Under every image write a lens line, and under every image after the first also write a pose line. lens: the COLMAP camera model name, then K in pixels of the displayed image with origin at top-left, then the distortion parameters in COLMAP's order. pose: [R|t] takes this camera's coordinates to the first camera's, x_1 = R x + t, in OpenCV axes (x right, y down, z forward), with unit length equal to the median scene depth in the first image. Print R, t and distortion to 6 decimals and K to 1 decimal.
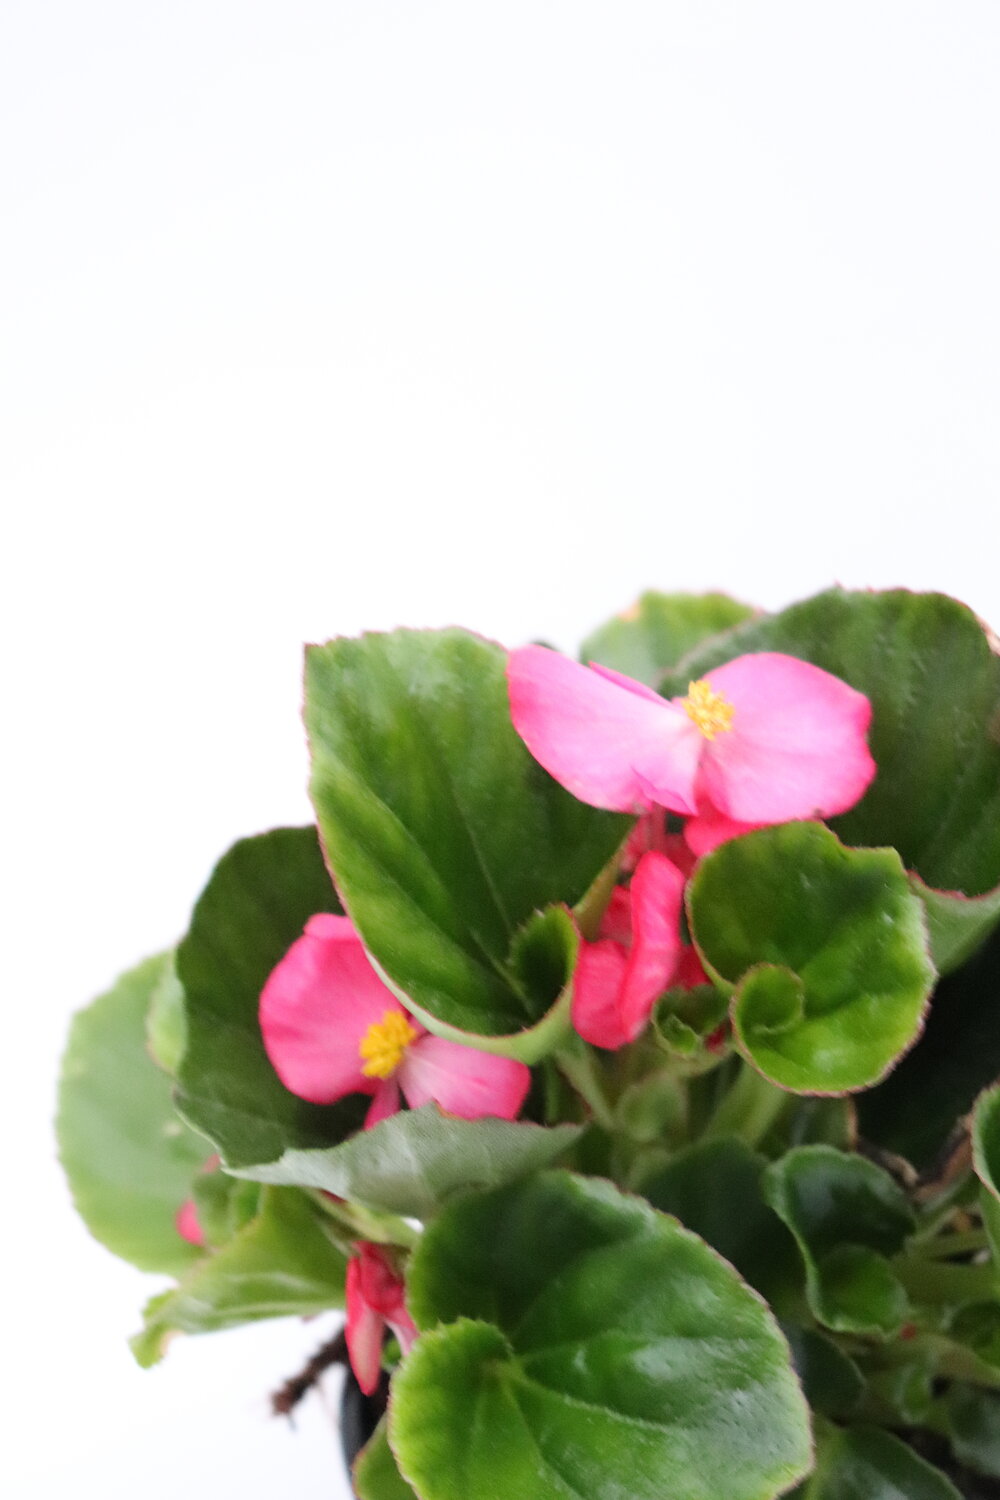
lens RADIAL K [[3535.6, 0, 501.3], [0, 3535.6, 748.1], [0, 0, 1]] dist [0.325130, 0.000000]
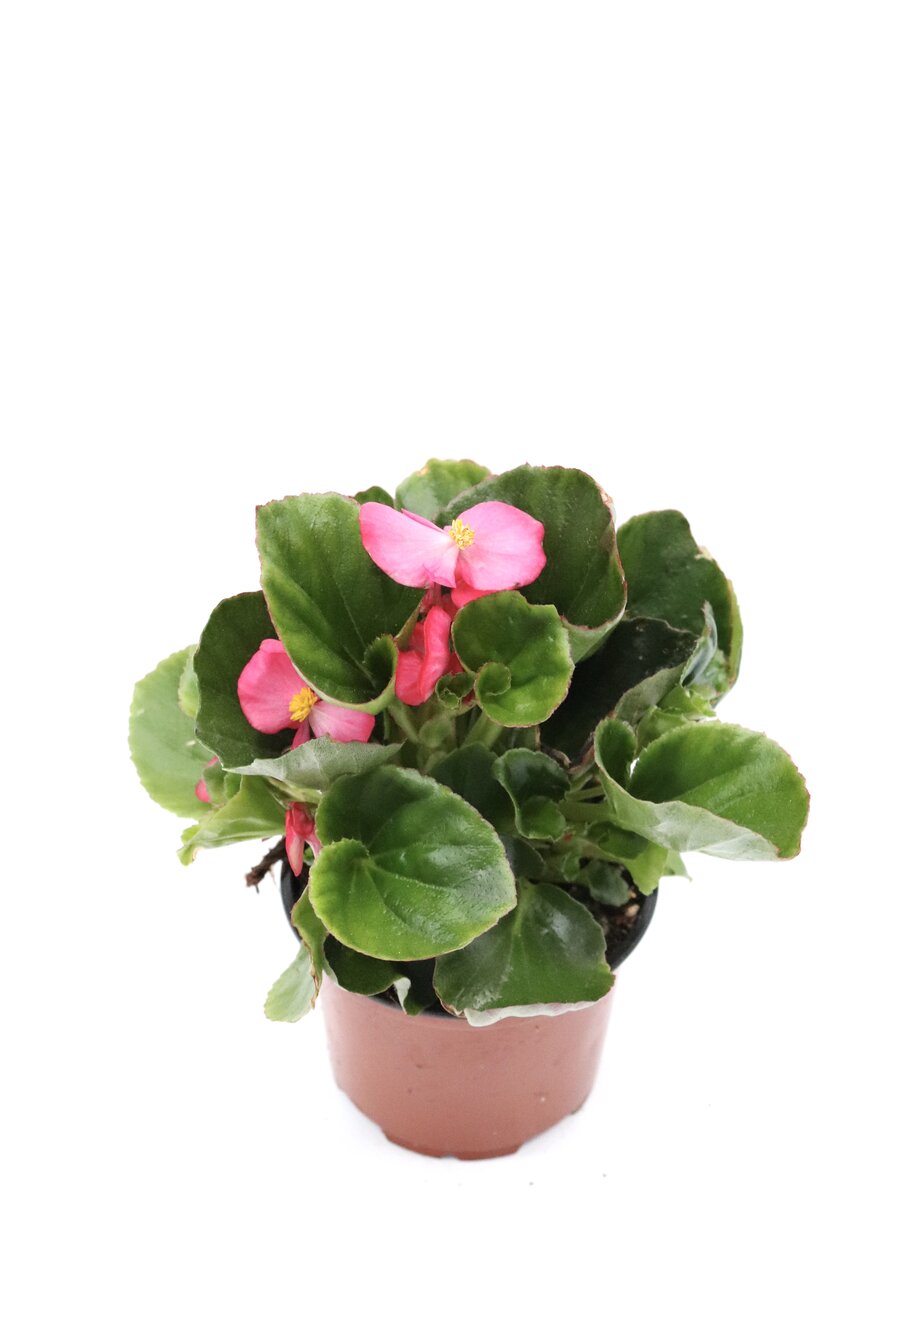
lens RADIAL K [[2200.2, 0, 452.8], [0, 2200.2, 670.3], [0, 0, 1]] dist [0.042638, 0.000000]
pose [[0.998907, -0.020895, 0.041818, 0.000651], [0.016896, 0.995449, 0.093785, -0.049166], [-0.043587, -0.092976, 0.994714, -0.224977]]
